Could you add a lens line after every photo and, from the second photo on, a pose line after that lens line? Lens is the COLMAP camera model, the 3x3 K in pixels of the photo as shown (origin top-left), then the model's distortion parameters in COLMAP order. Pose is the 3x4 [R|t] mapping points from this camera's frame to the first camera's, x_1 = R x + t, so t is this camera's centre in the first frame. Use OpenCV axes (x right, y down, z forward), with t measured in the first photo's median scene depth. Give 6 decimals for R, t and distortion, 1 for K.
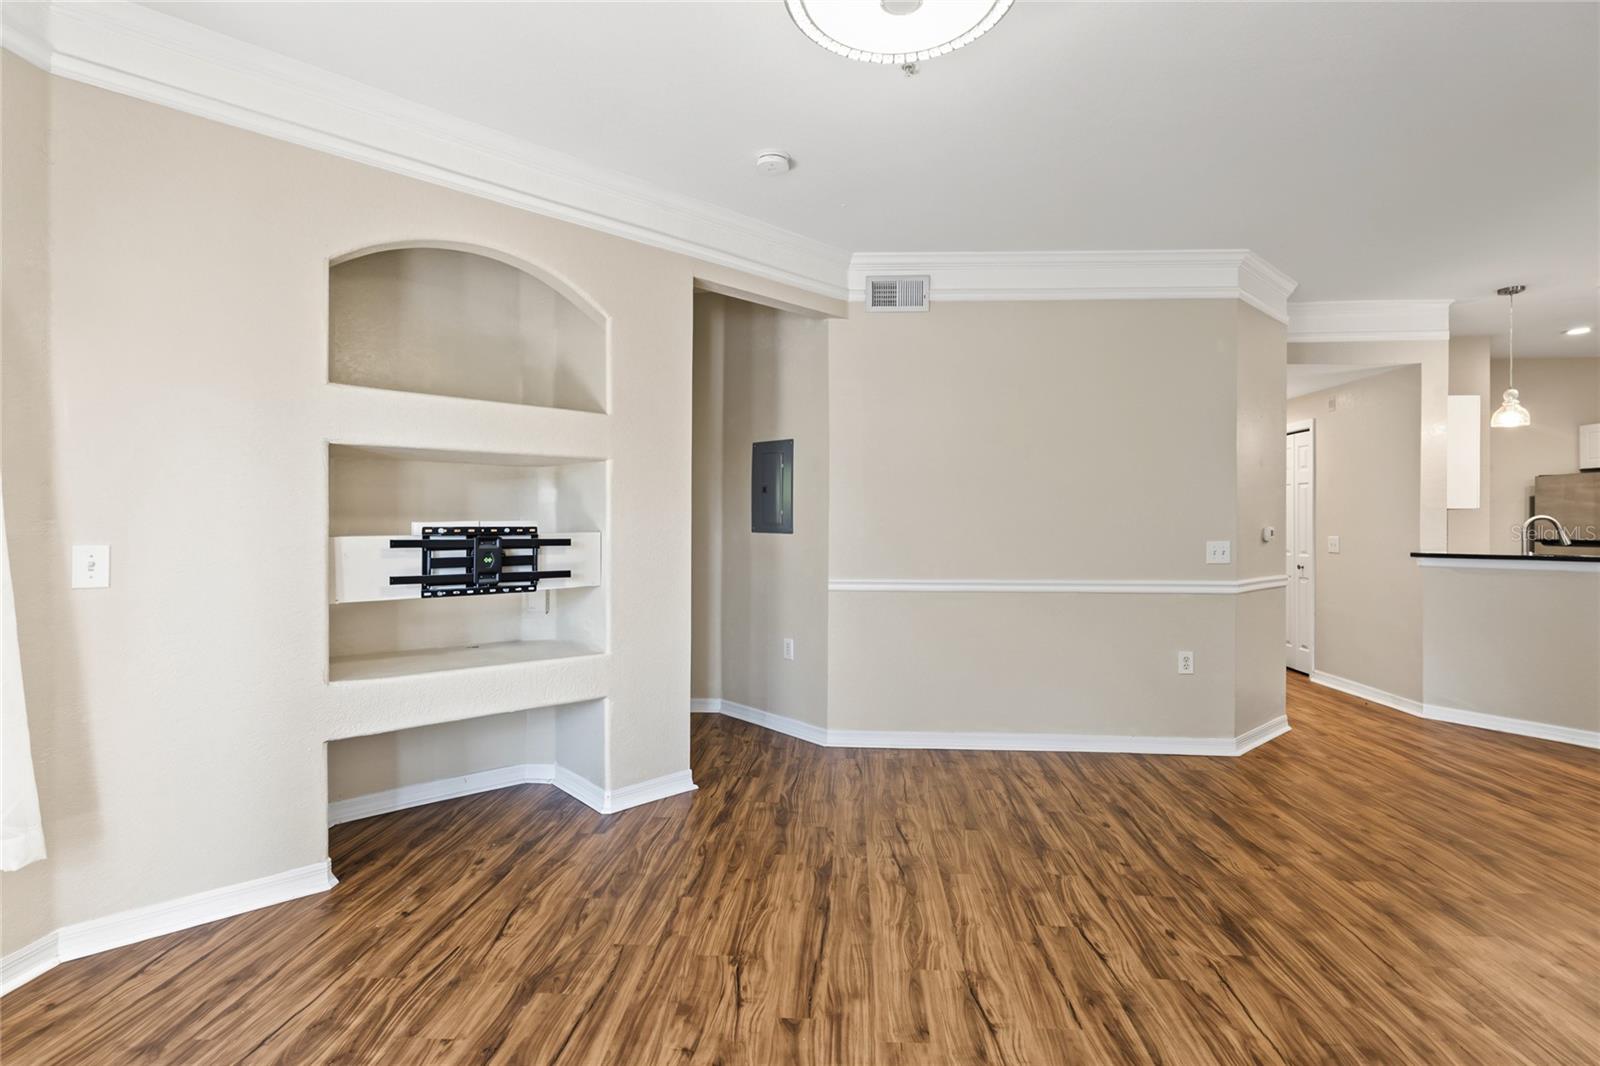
lens RADIAL K [[757.0, 0, 808.7], [0, 757.0, 526.7], [0, 0, 1]] dist [-0.004253, 0.001906]
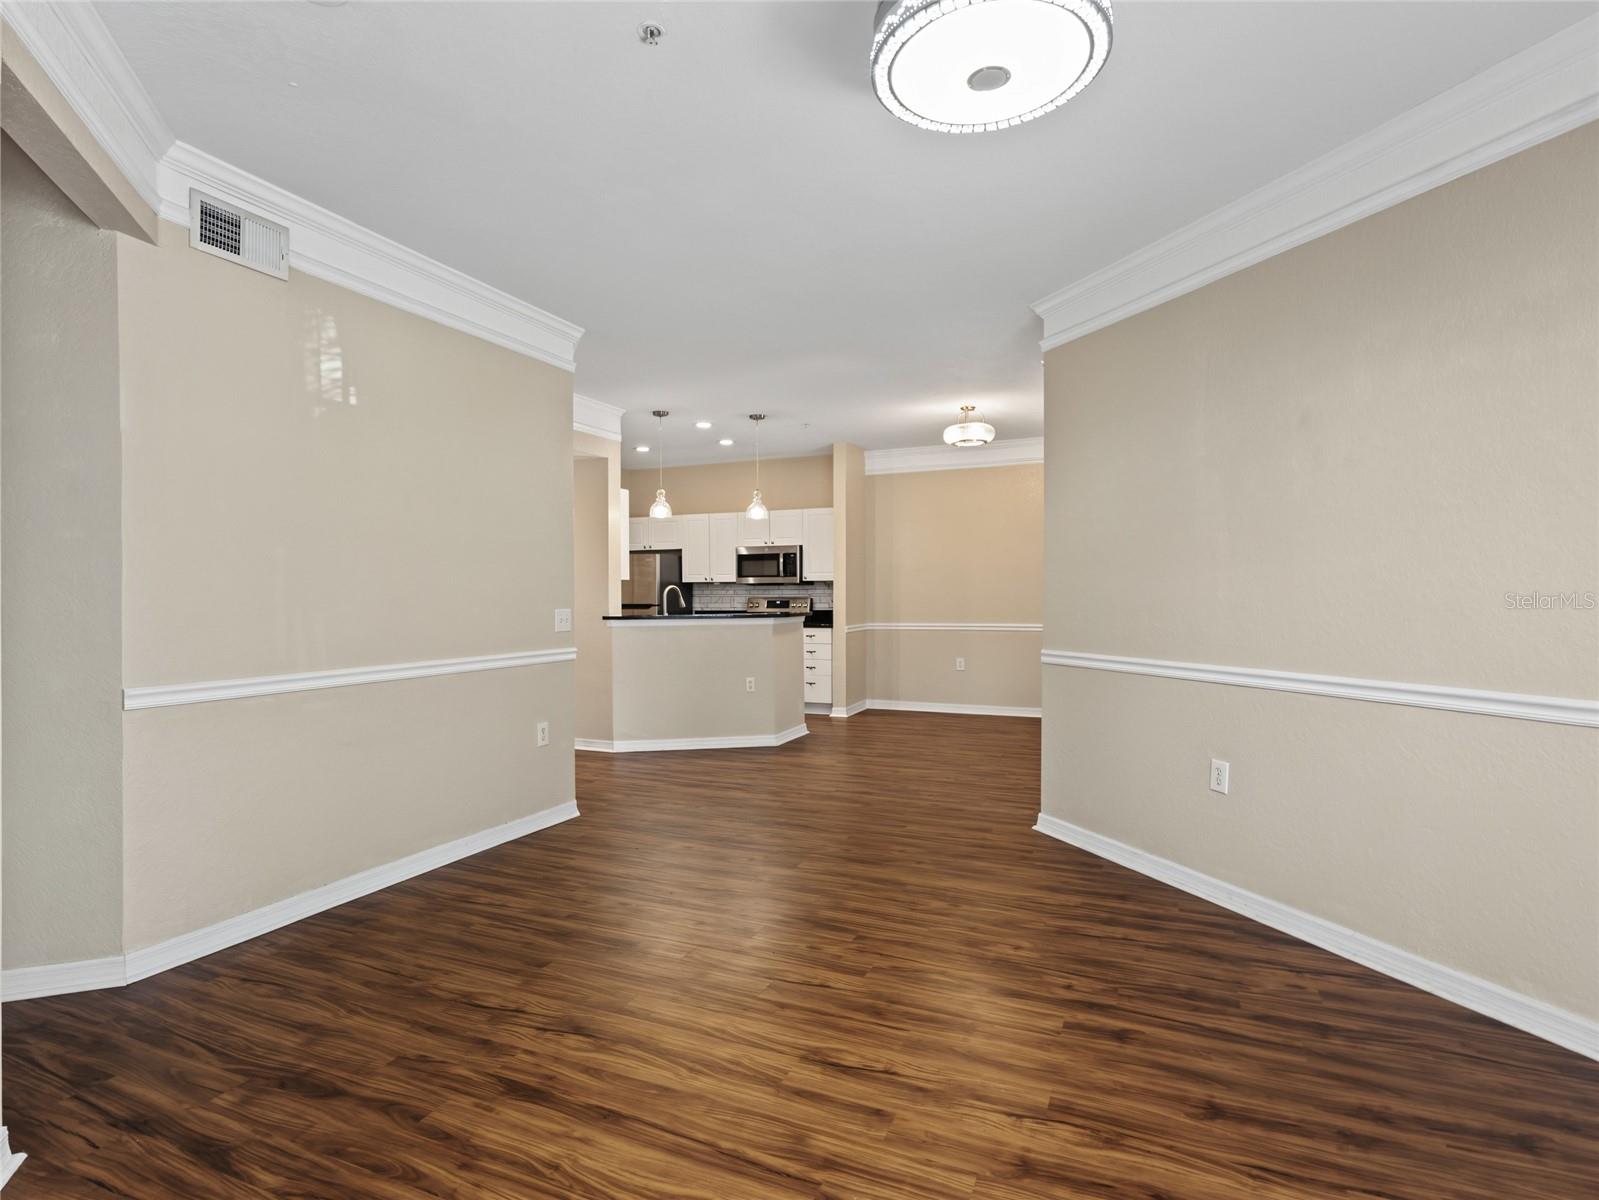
lens RADIAL K [[825.8, 0, 797.9], [0, 825.8, 597.6], [0, 0, 1]] dist [-0.003269, 0.001122]
pose [[0.356168, -0.008453, 0.934384, -0.555494], [0.007330, 0.999954, 0.006252, -0.001341], [-0.934393, 0.004622, 0.356213, 0.455481]]
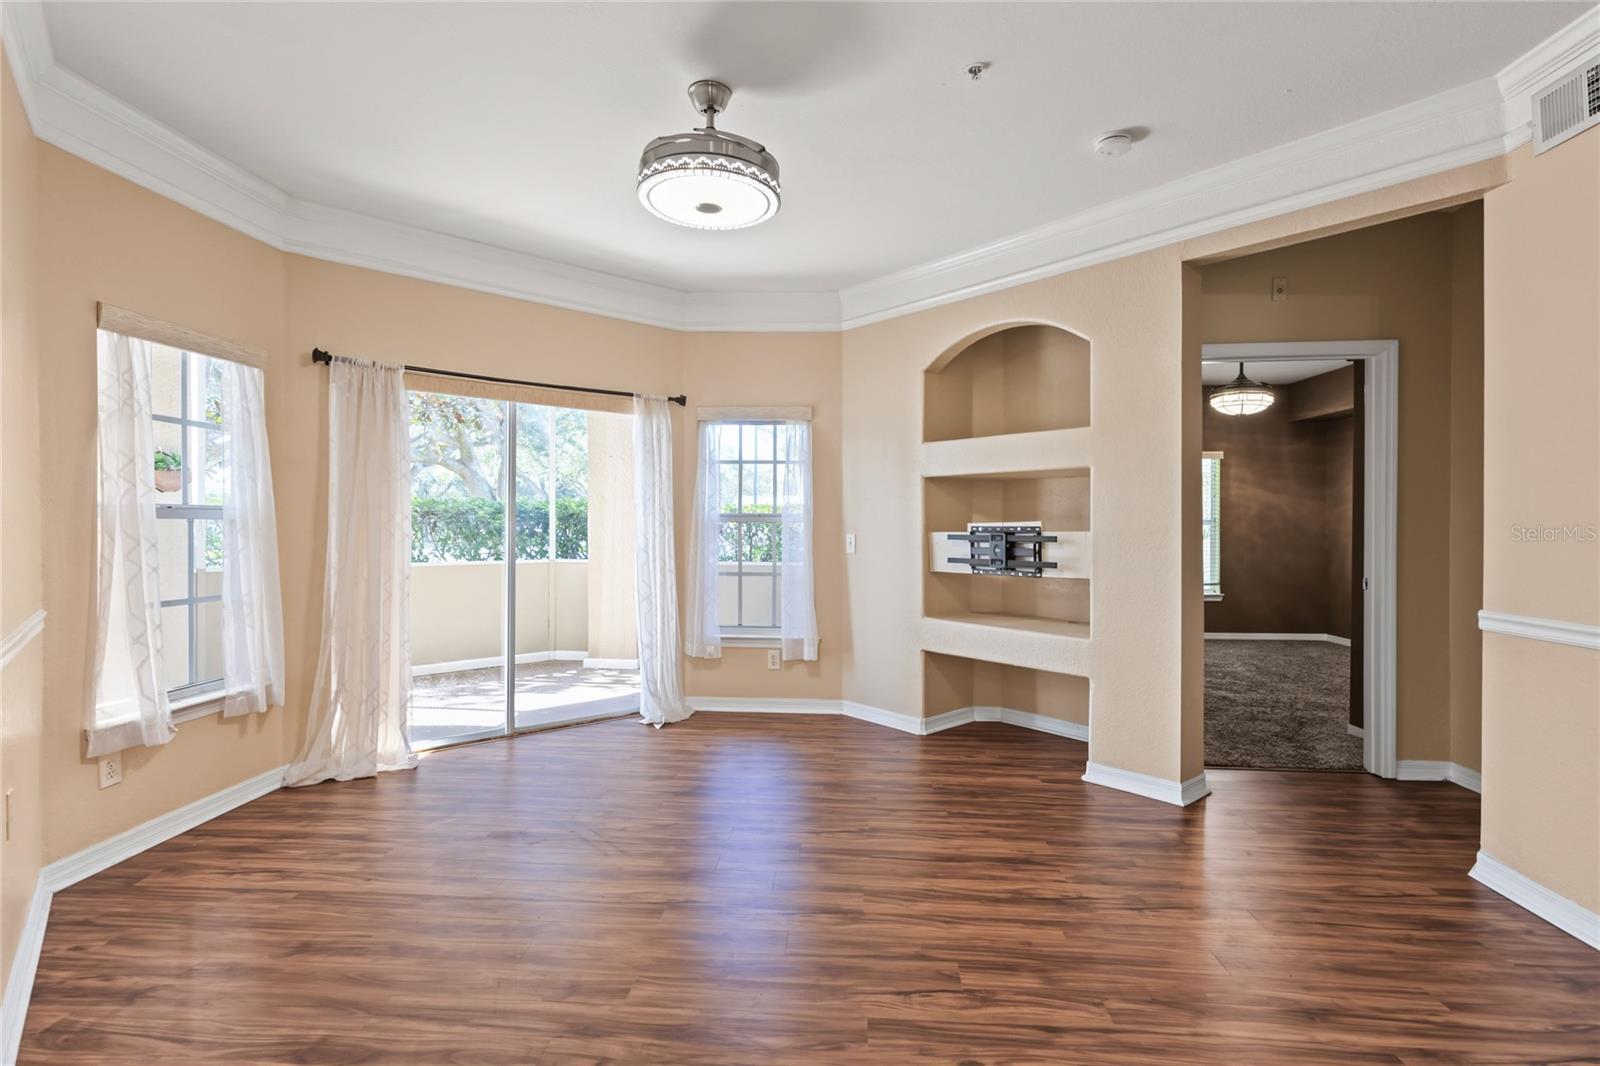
lens RADIAL K [[757.0, 0, 806.5], [0, 757.0, 532.1], [0, 0, 1]] dist [-0.004253, 0.001906]
pose [[-0.008720, 0.006345, -0.999942, 0.978398], [-0.005383, 0.999965, 0.006392, 0.003391], [0.999947, 0.005439, -0.008685, 0.667393]]
